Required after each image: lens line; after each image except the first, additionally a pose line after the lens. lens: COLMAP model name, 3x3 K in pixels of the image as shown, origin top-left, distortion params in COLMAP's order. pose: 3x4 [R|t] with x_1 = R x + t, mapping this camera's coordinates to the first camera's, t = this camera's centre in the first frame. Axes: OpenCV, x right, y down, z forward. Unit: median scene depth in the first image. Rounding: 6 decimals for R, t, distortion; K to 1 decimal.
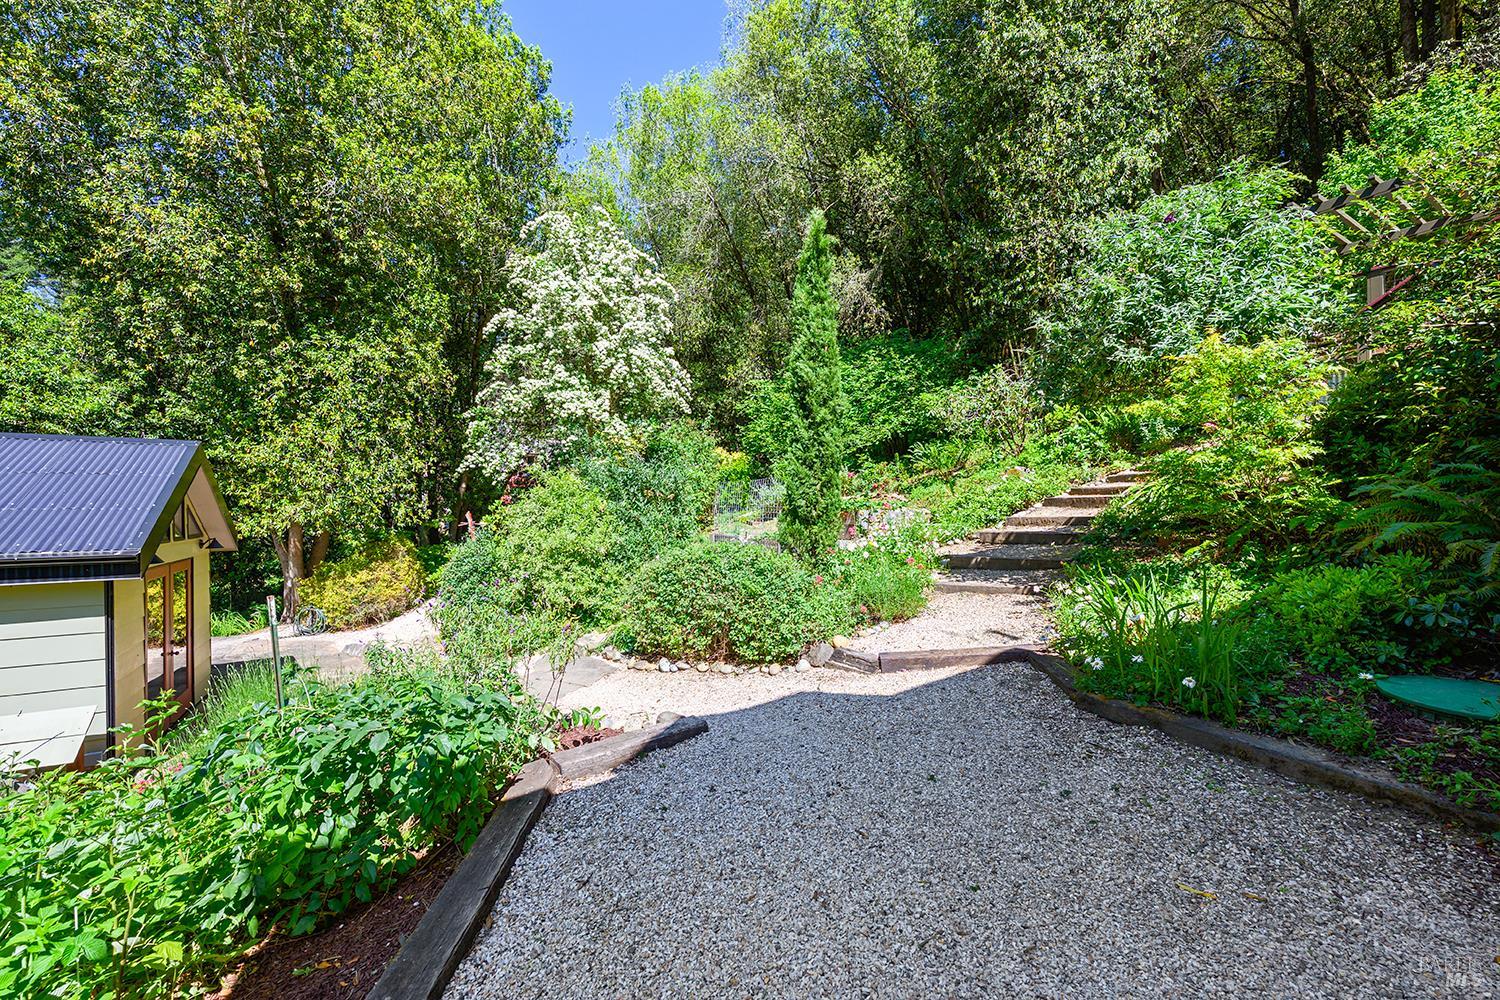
lens RADIAL K [[597.0, 0, 747.1], [0, 597.0, 499.6], [0, 0, 1]] dist [-0.000389, -0.000367]
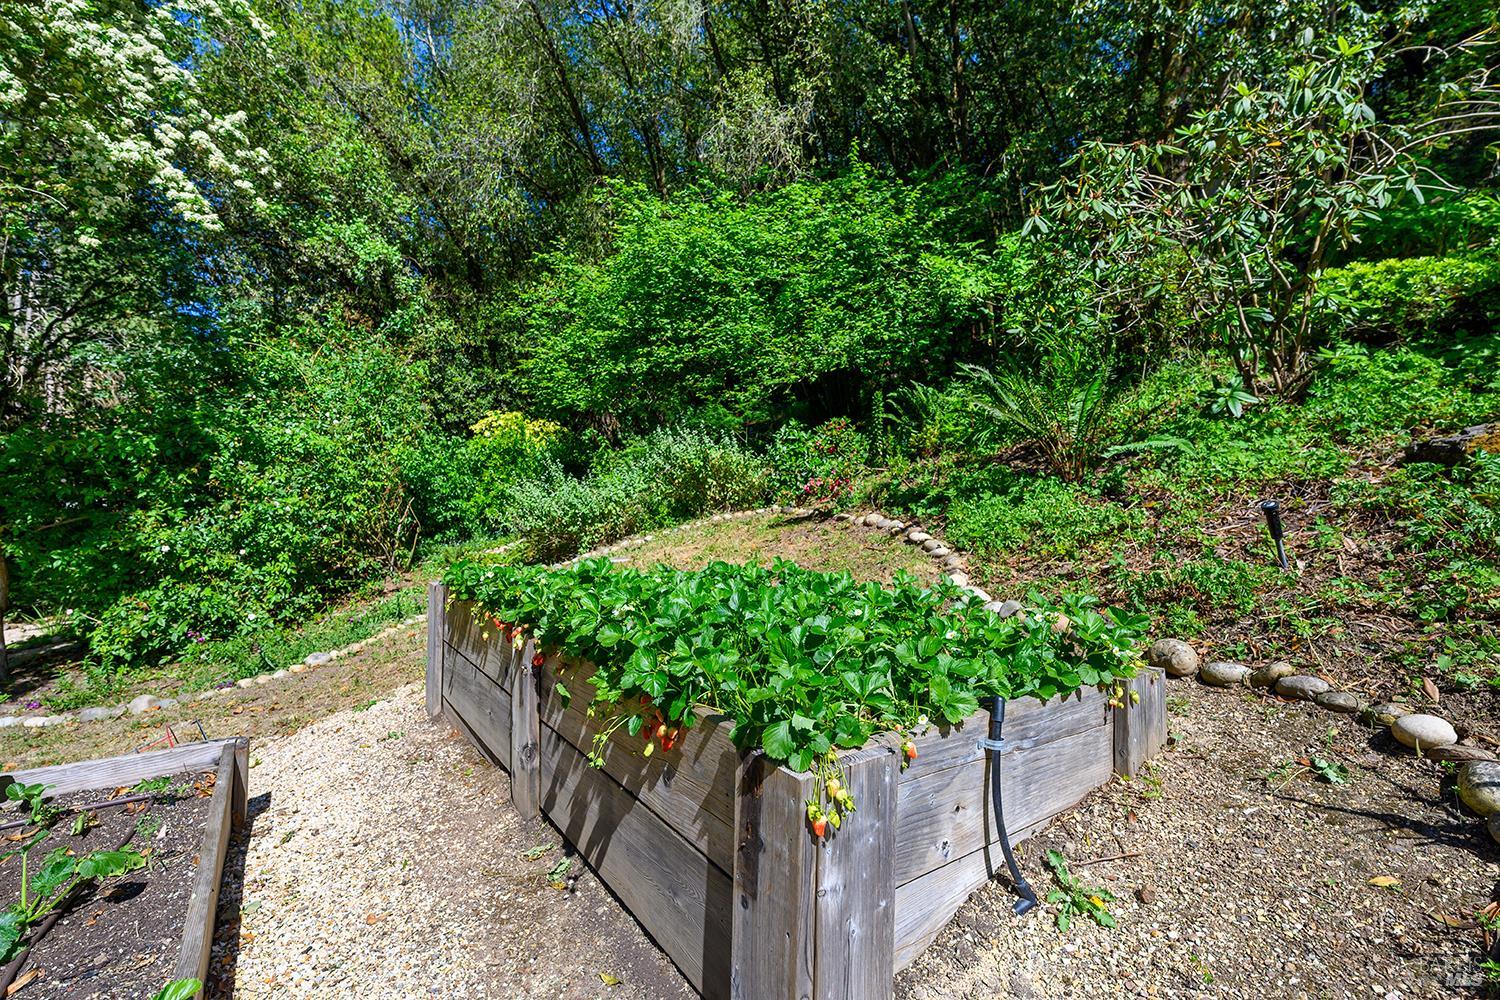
lens RADIAL K [[632.1, 0, 754.8], [0, 632.1, 497.1], [0, 0, 1]] dist [-0.001512, 0.000145]
pose [[0.982612, 0.021309, 0.184446, 0.114623], [-0.020571, 0.999771, -0.005913, -0.014837], [-0.184530, 0.002015, 0.982825, 0.643225]]
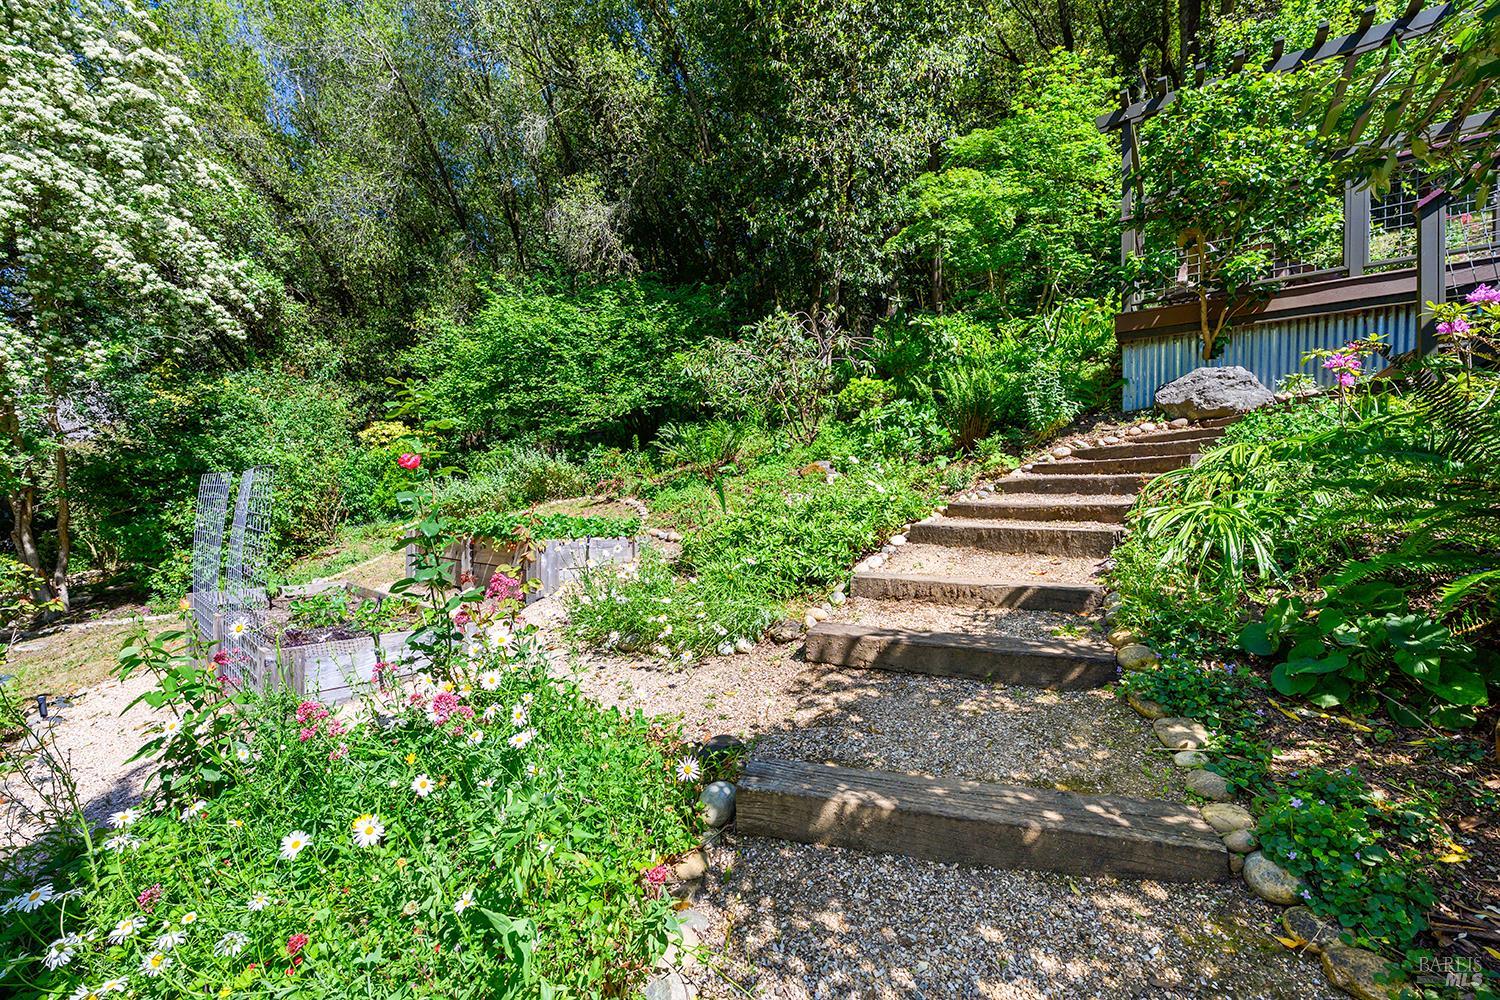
lens RADIAL K [[597.0, 0, 742.8], [0, 597.0, 506.6], [0, 0, 1]] dist [-0.000389, -0.000367]
pose [[0.925445, 0.004212, 0.378859, 0.111660], [-0.012248, 0.999748, 0.018804, -0.014076], [-0.378684, -0.022043, 0.925263, 0.350832]]
